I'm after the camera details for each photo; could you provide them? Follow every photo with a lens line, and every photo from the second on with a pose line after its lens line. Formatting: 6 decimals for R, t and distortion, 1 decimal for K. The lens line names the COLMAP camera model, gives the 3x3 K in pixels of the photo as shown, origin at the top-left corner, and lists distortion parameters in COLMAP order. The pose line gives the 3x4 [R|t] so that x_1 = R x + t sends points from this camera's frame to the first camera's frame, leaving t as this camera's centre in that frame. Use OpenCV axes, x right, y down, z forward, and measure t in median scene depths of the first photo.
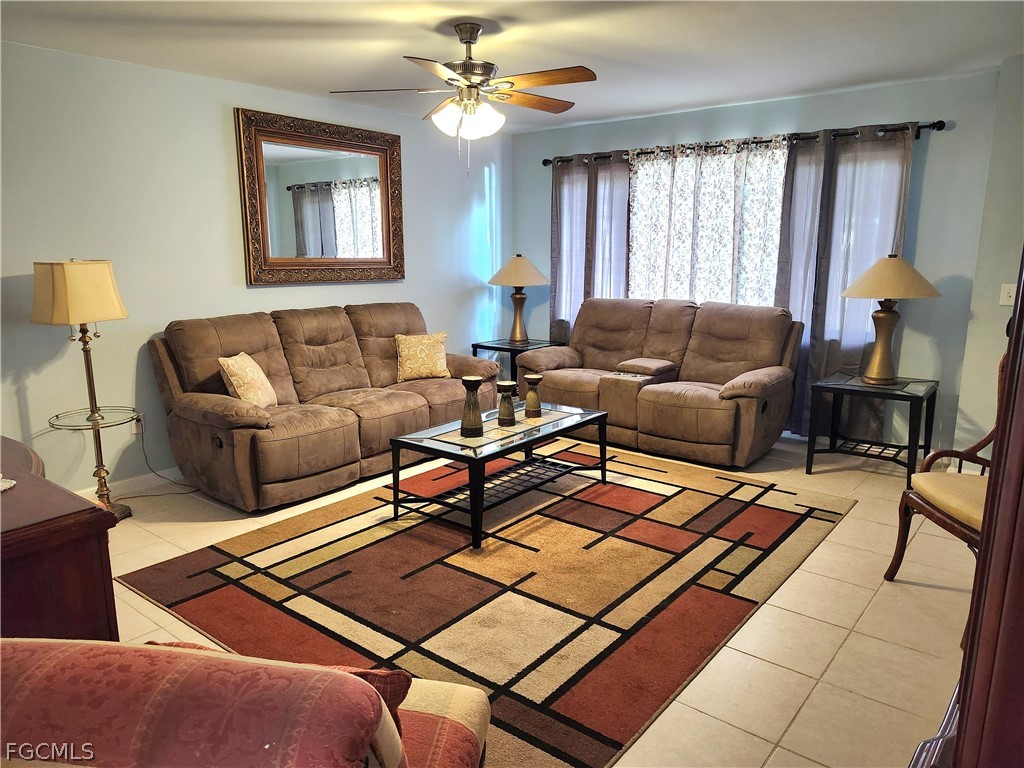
lens RADIAL K [[711.5, 0, 497.9], [0, 711.5, 387.5], [0, 0, 1]] dist [0.095178, -0.003860]
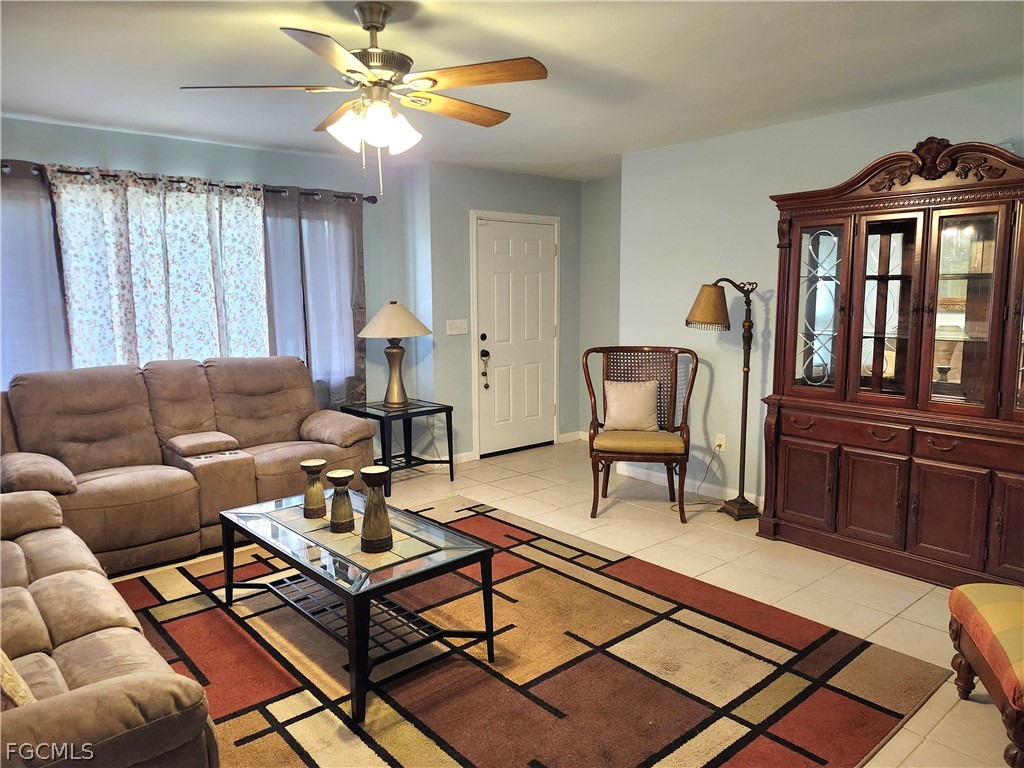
lens RADIAL K [[723.8, 0, 509.8], [0, 723.8, 366.0], [0, 0, 1]] dist [0.005751, -0.001184]
pose [[0.168125, -0.111369, 0.979454, -0.681630], [0.211508, 0.974532, 0.074503, -0.132590], [-0.962807, 0.194637, 0.187398, 0.669123]]
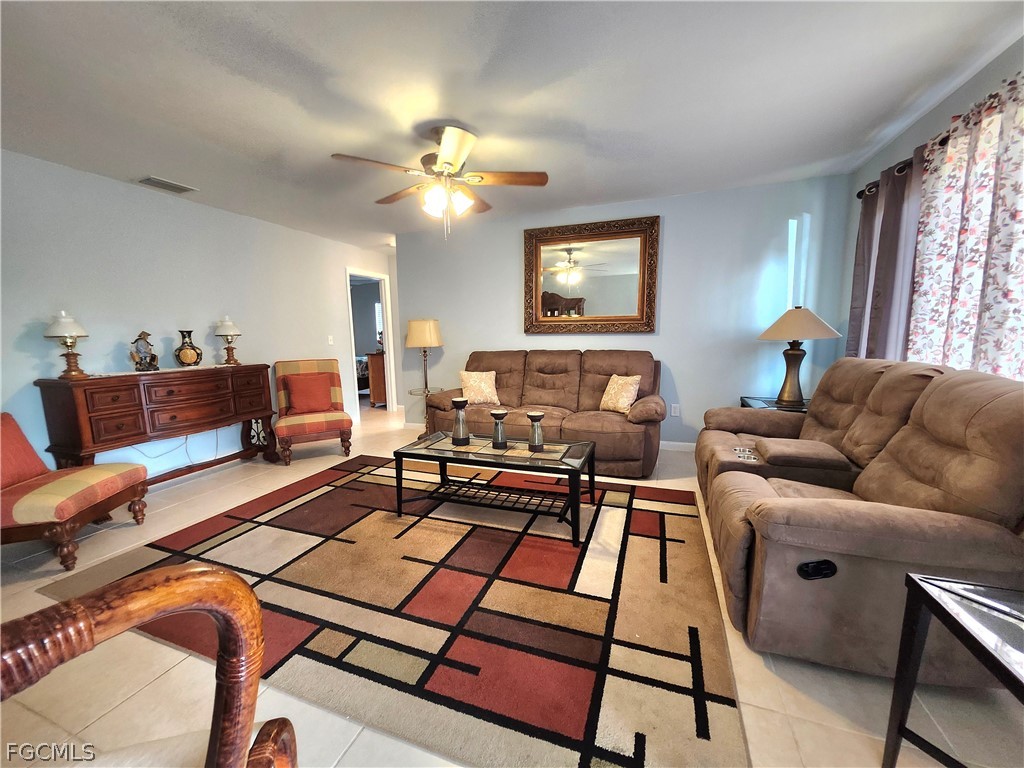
lens RADIAL K [[401.9, 0, 509.6], [0, 401.9, 391.6], [0, 0, 1]] dist [-0.004208, -0.000027]
pose [[0.318924, 0.130130, -0.938804, 0.632628], [-0.172866, 0.981901, 0.077379, -0.090847], [0.931882, 0.137610, 0.335647, 0.792981]]
